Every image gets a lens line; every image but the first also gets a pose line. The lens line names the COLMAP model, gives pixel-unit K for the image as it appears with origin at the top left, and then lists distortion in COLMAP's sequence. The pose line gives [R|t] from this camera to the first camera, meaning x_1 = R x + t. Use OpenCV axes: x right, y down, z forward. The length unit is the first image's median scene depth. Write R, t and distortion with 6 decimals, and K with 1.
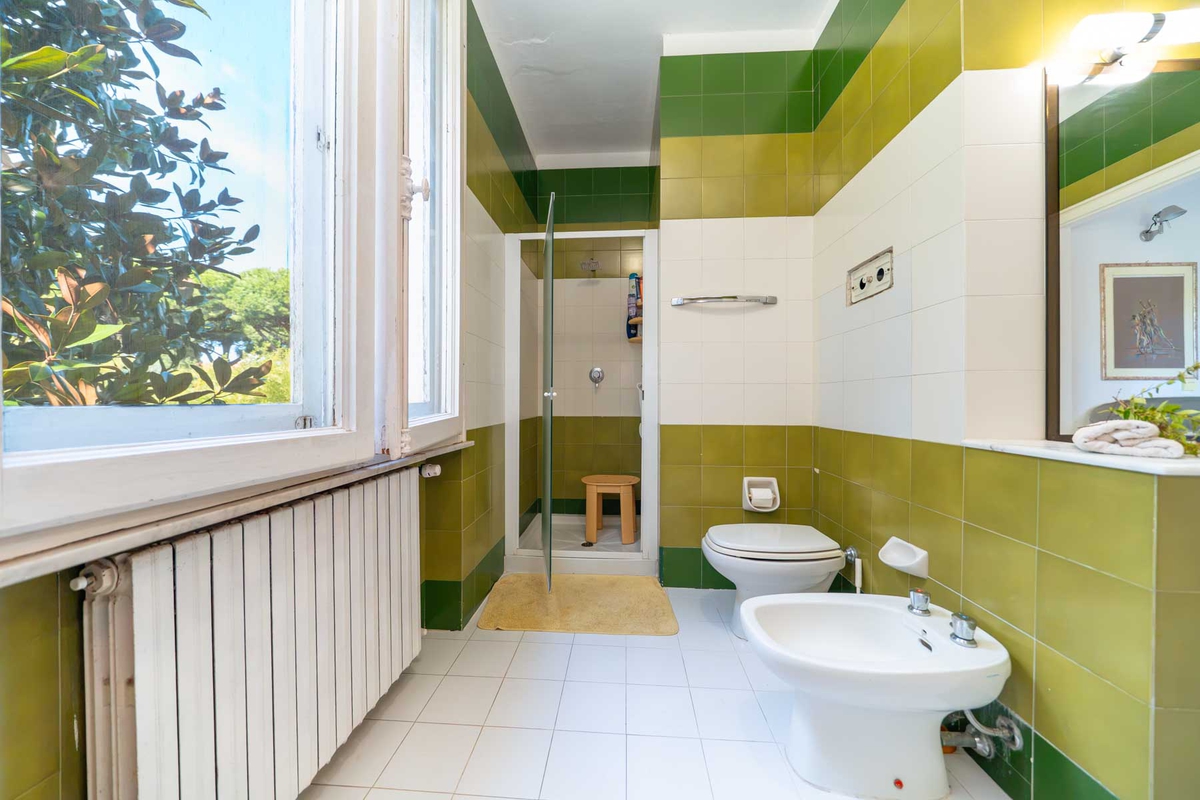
lens RADIAL K [[410.3, 0, 595.2], [0, 410.3, 401.4], [0, 0, 1]] dist [-0.005851, -0.000020]
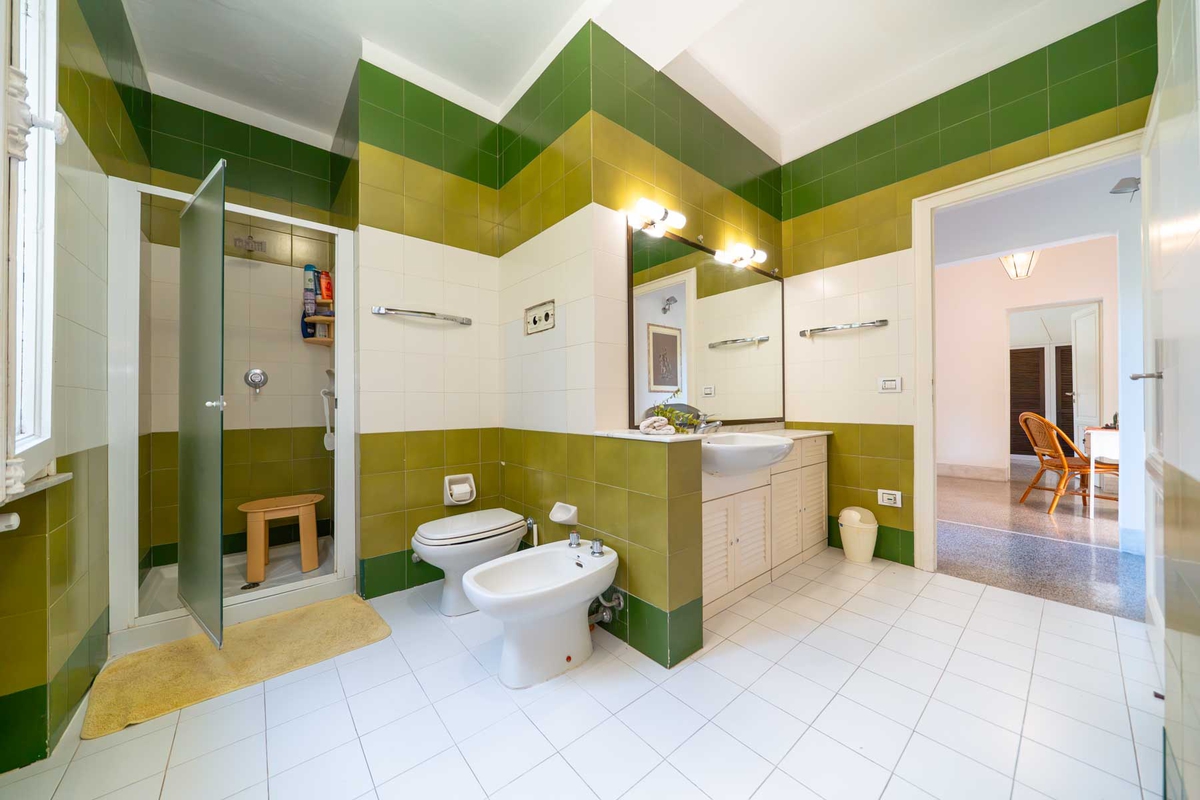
lens RADIAL K [[410.3, 0, 595.2], [0, 410.3, 401.4], [0, 0, 1]] dist [-0.005851, -0.000020]
pose [[0.721066, -0.003567, 0.692857, -0.138404], [0.011682, 0.999907, -0.007009, -0.008286], [-0.692768, 0.013148, 0.721041, -0.107977]]
